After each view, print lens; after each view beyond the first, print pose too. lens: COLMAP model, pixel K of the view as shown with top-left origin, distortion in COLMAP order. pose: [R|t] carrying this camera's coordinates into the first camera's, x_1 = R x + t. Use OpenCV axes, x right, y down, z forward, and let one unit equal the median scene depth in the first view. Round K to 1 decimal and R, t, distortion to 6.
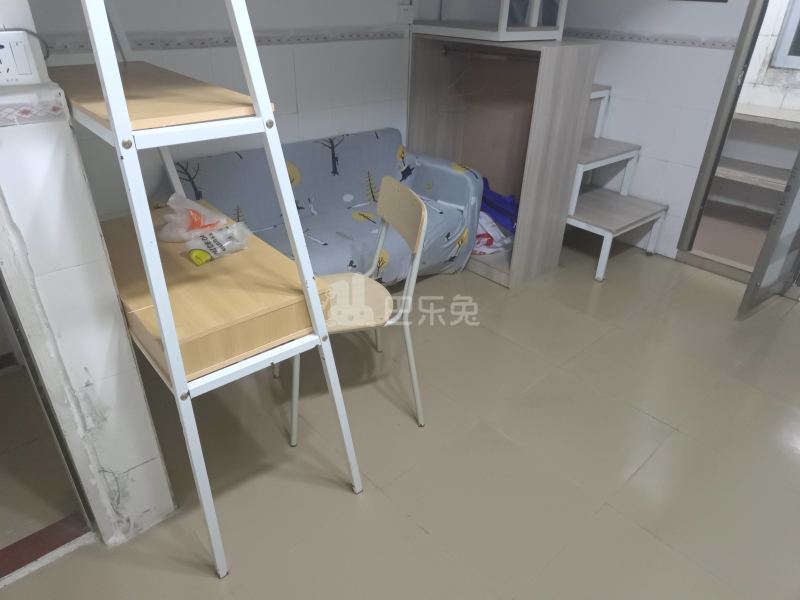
lens RADIAL K [[537.2, 0, 400.0], [0, 537.2, 300.0], [0, 0, 1]] dist [0.000808, -0.001408]
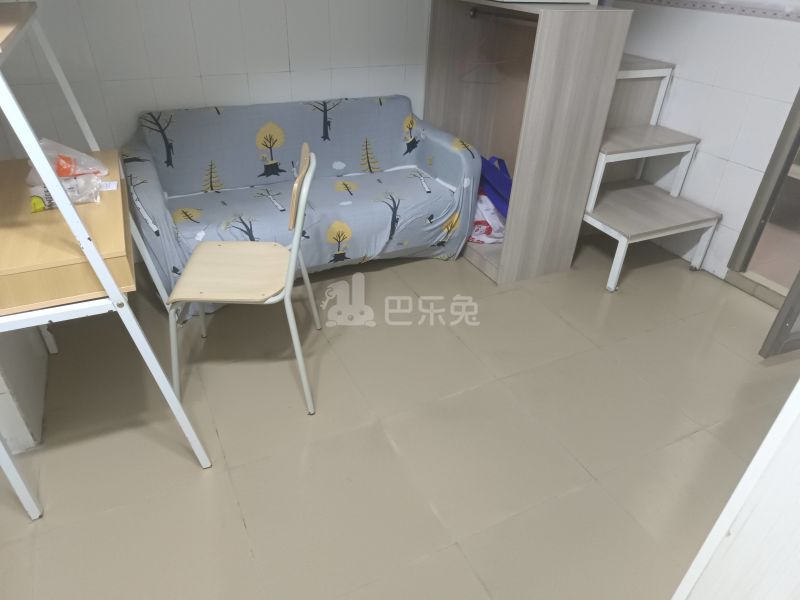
lens RADIAL K [[537.2, 0, 400.0], [0, 537.2, 300.0], [0, 0, 1]] dist [0.000808, -0.001408]
pose [[0.963688, 0.154280, -0.217951, 0.240493], [-0.143181, 0.987498, 0.065929, -0.031189], [0.225398, -0.032328, 0.973730, 0.082717]]
